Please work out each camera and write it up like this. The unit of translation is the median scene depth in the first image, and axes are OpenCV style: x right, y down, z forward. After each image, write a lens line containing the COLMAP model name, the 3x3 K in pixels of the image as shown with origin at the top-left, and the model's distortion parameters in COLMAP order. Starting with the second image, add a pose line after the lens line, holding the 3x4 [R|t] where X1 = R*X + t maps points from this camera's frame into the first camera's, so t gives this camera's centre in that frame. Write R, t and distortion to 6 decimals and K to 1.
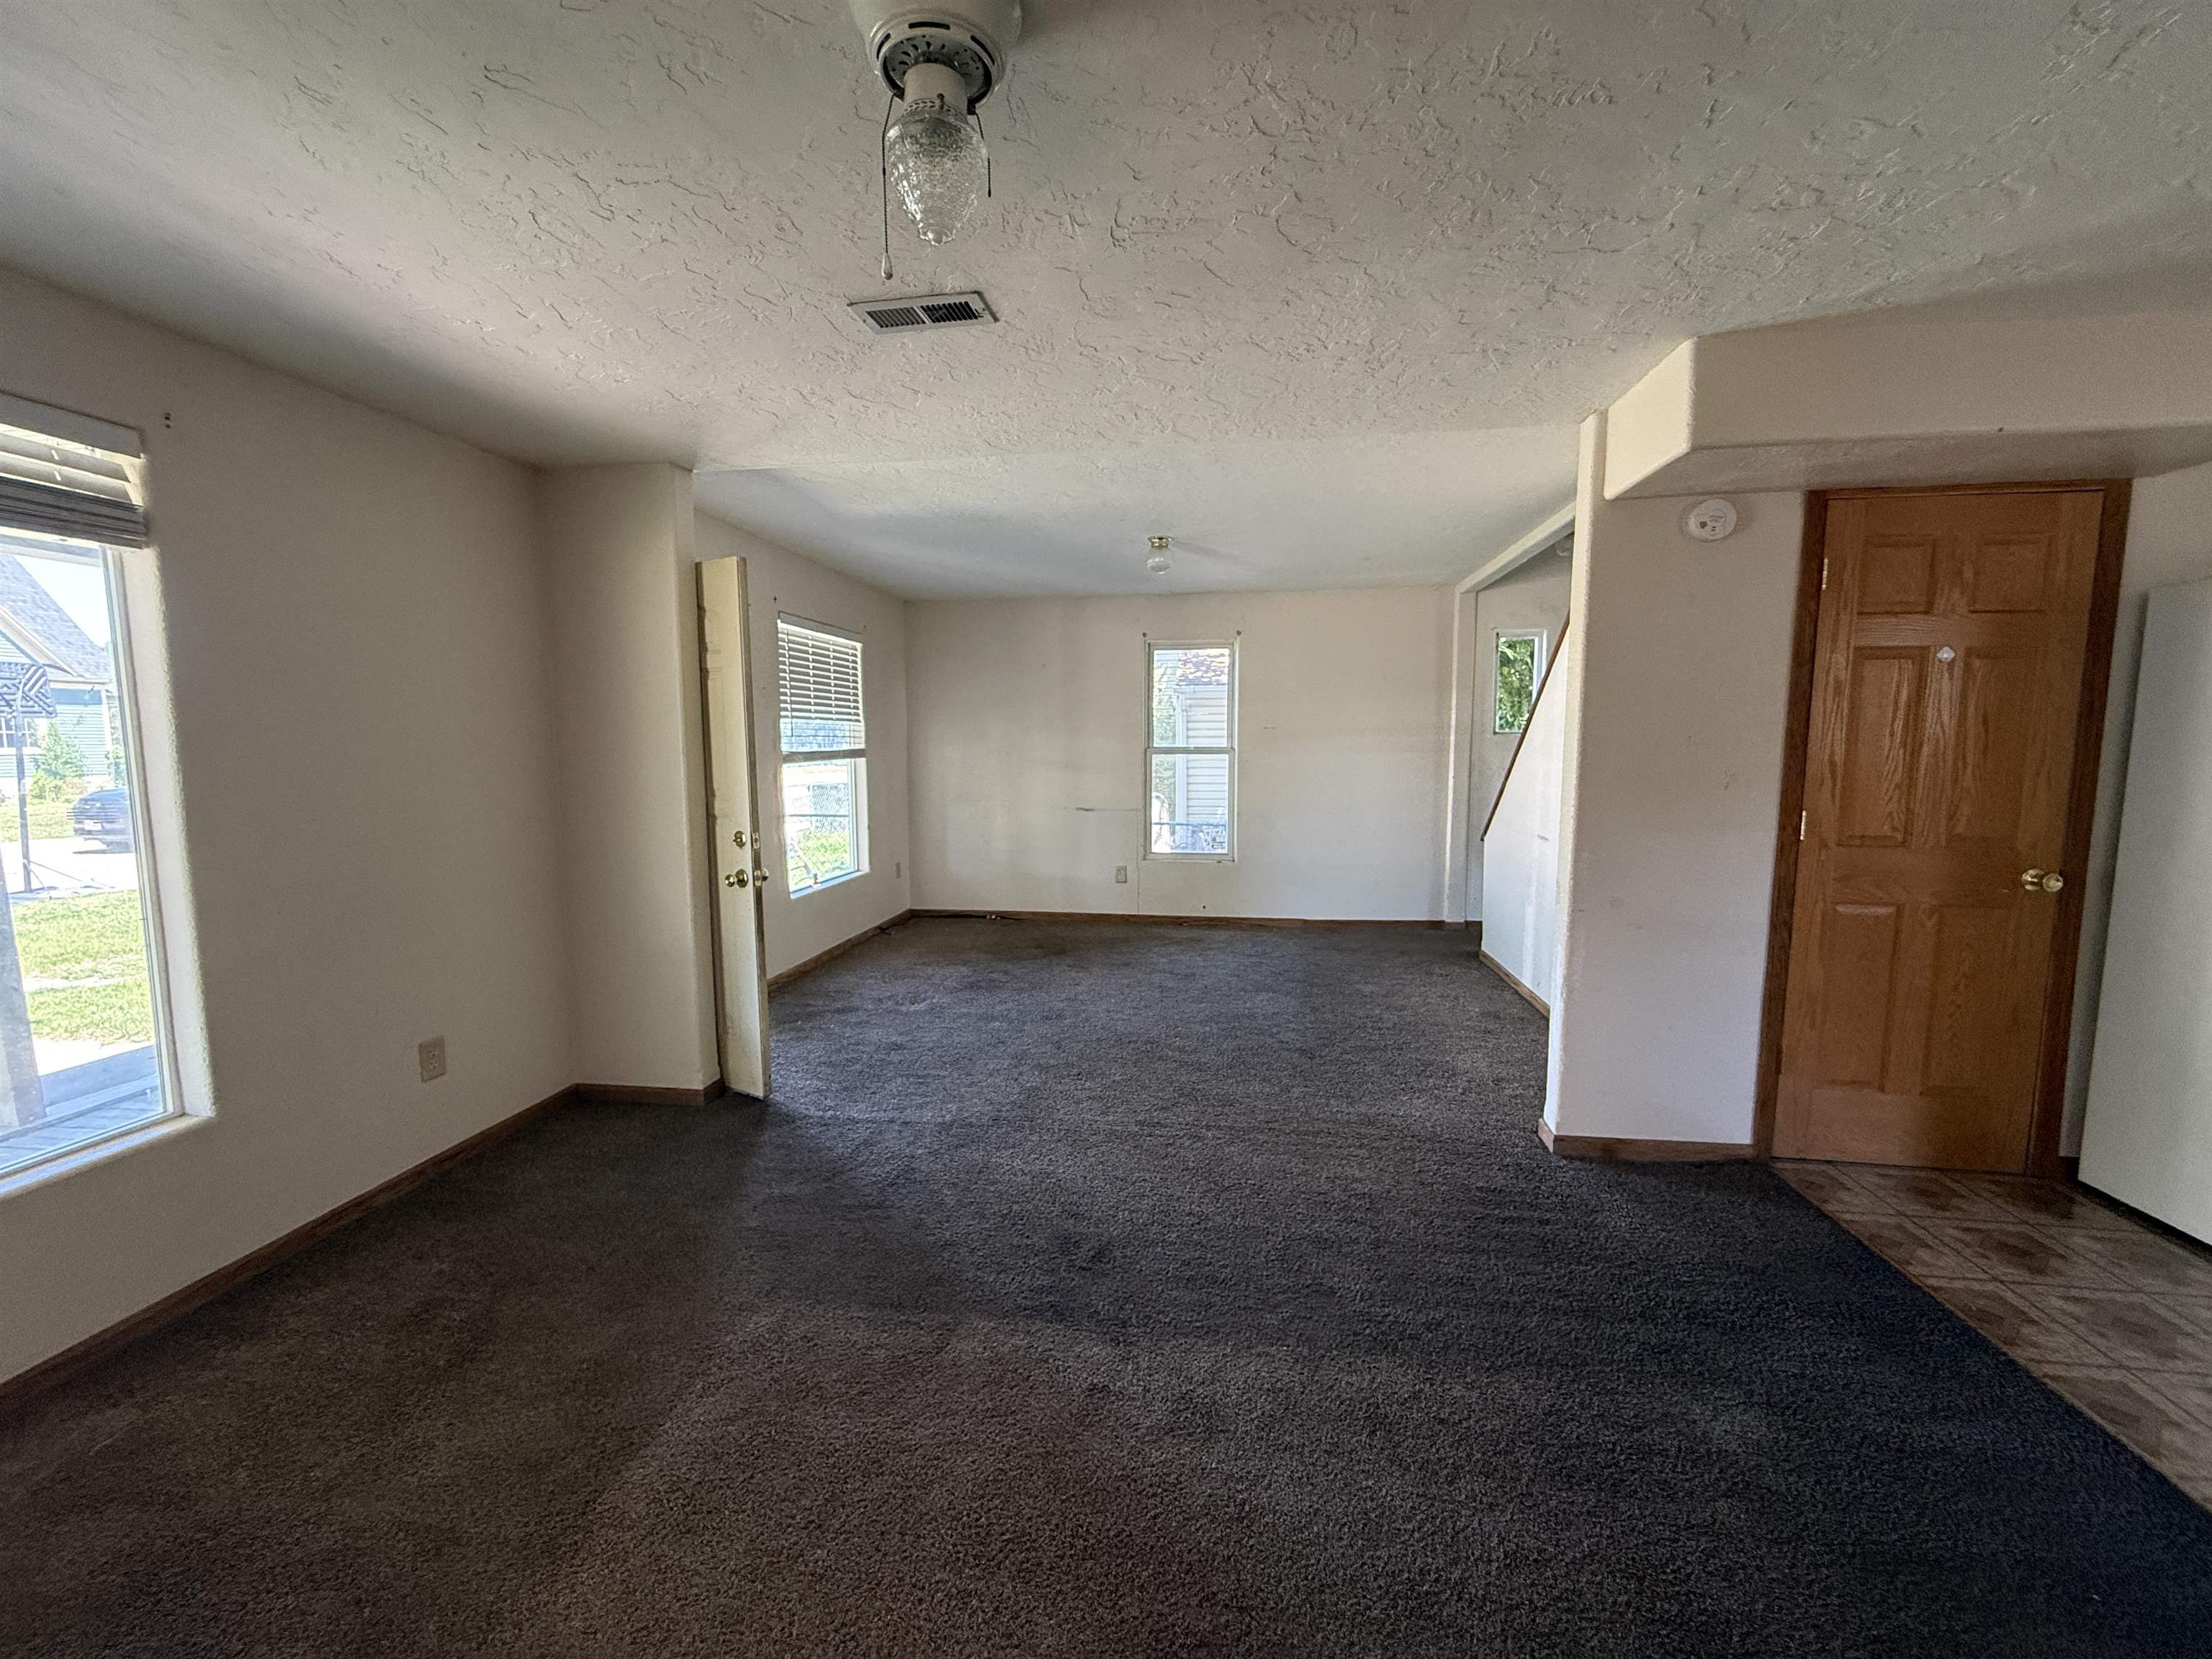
lens RADIAL K [[880.7, 0, 1062.9], [0, 880.7, 844.8], [0, 0, 1]] dist [-0.000104, -0.000356]
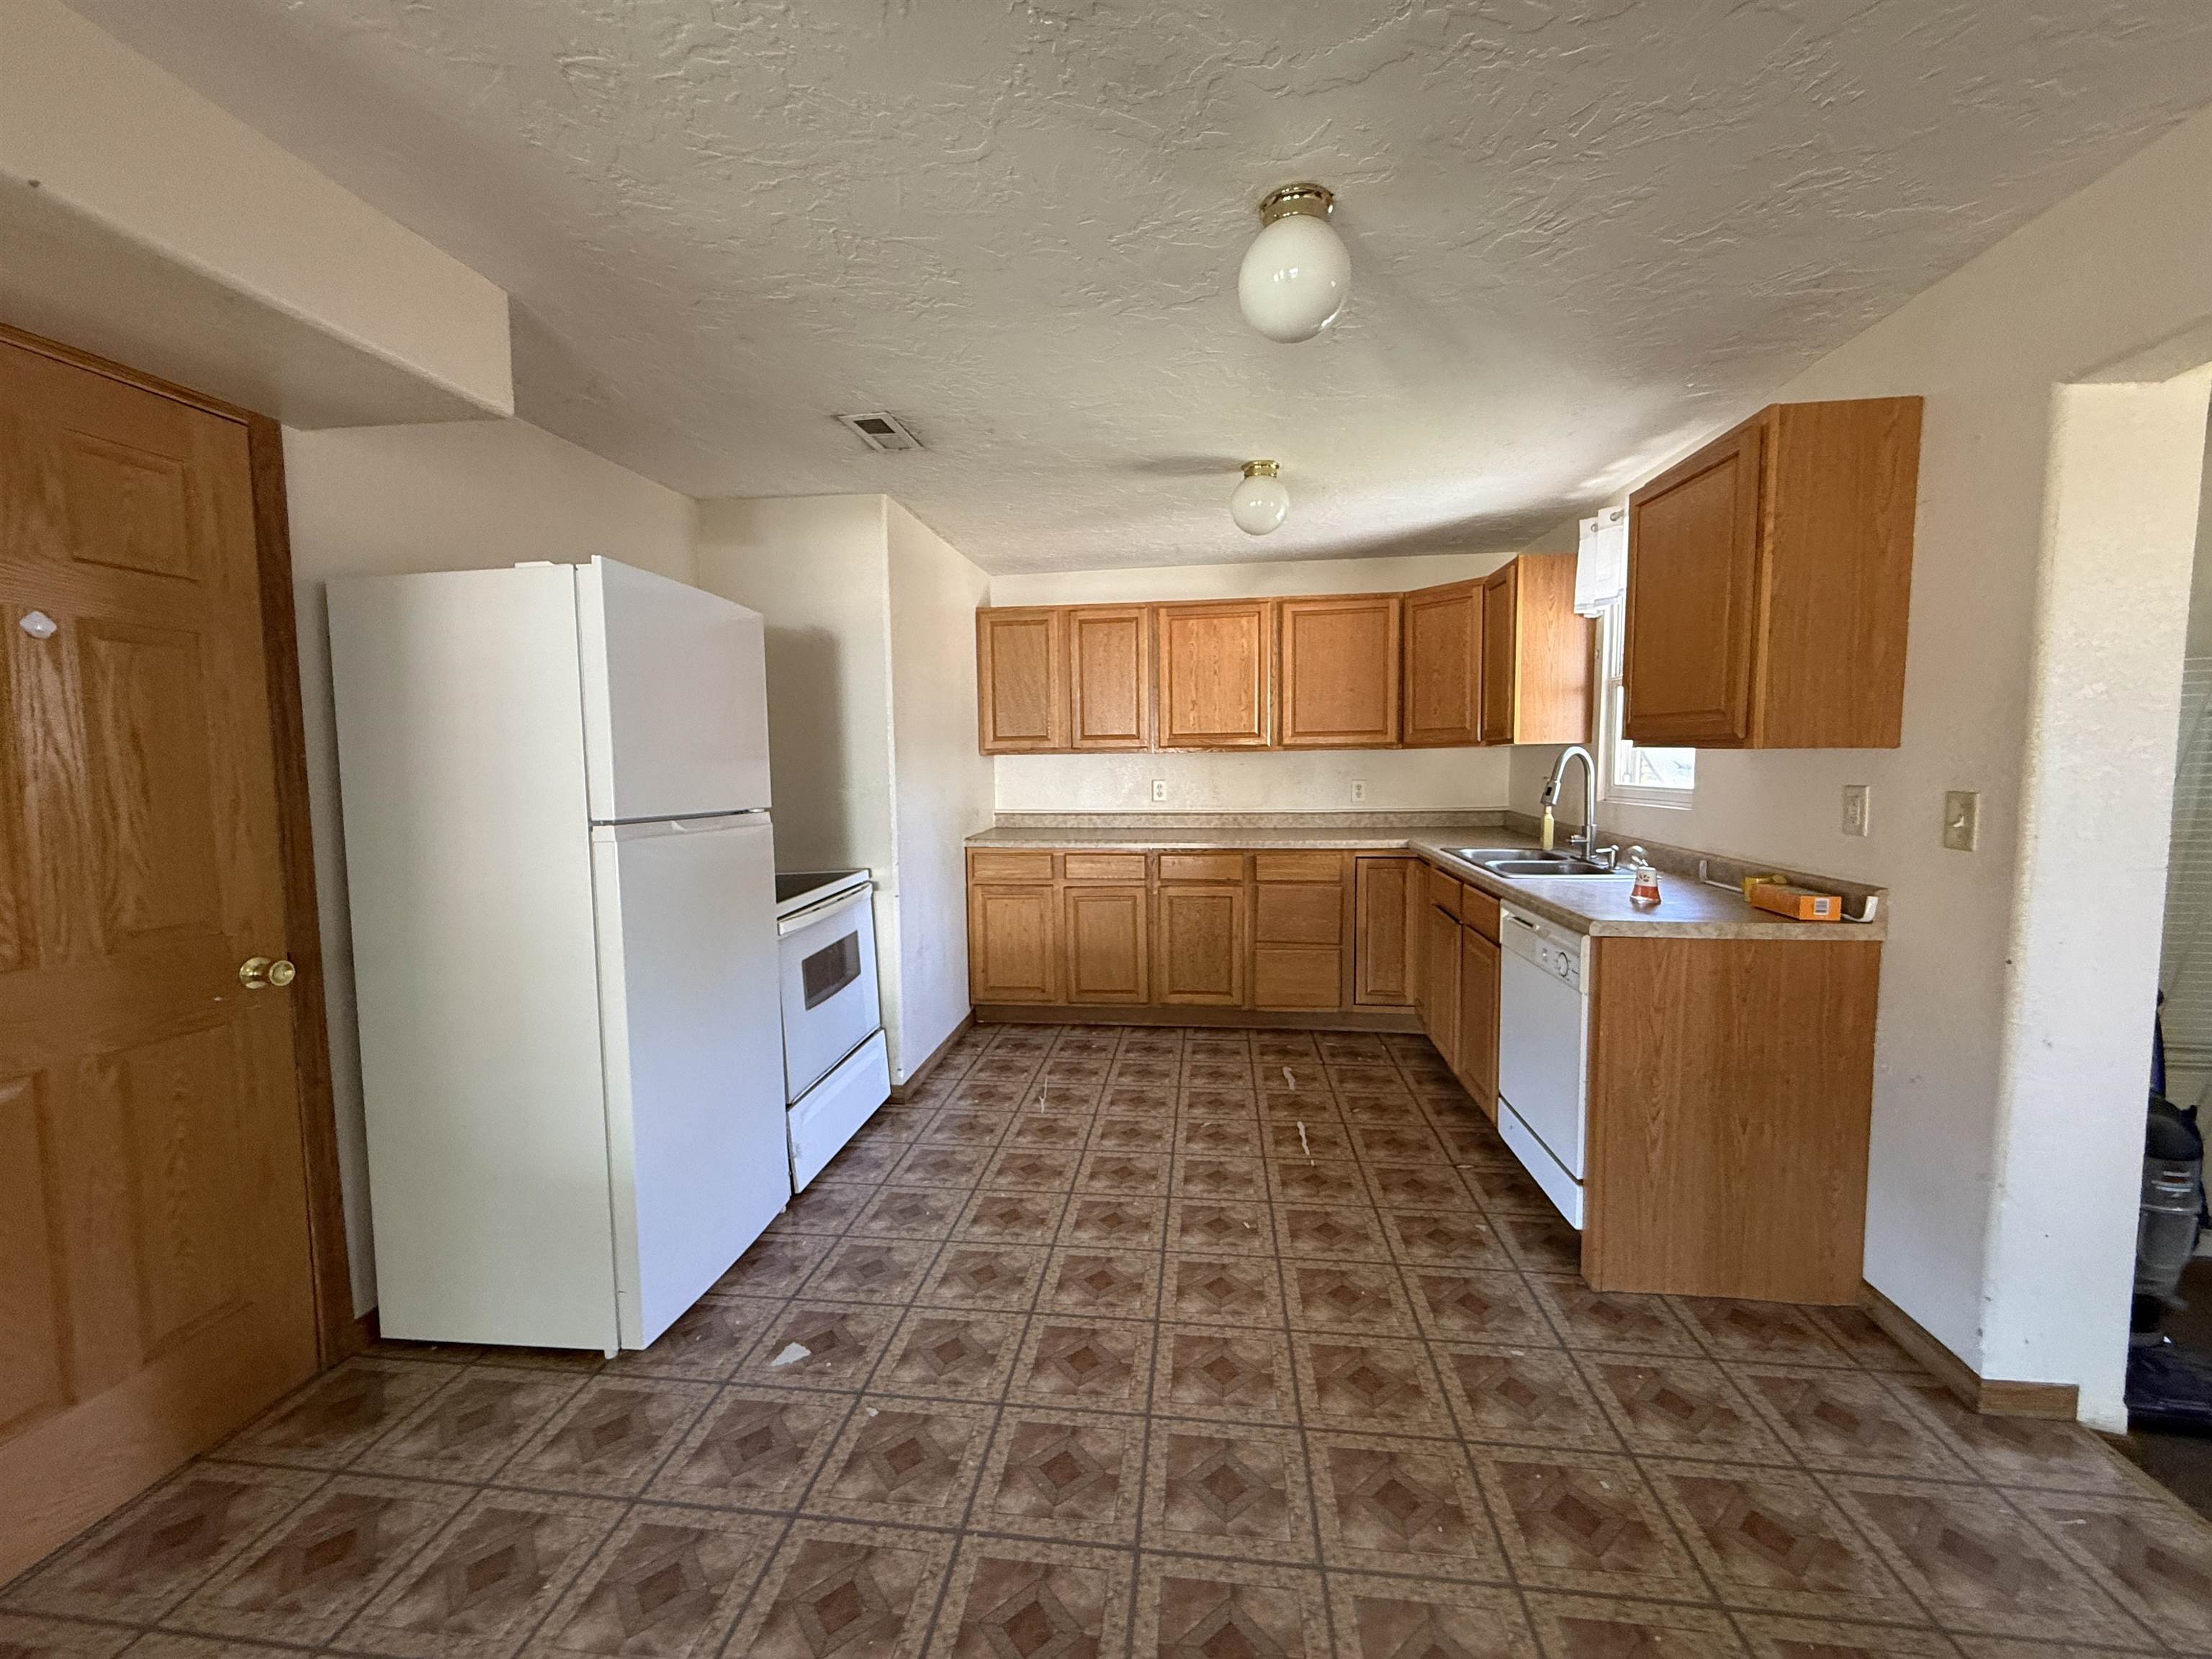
lens RADIAL K [[880.7, 0, 1110.4], [0, 880.7, 827.4], [0, 0, 1]] dist [-0.000104, -0.000356]
pose [[-0.028763, -0.063645, 0.997558, 0.401278], [0.116739, 0.990928, 0.066588, -0.043008], [-0.992746, 0.118369, -0.021073, 0.334389]]
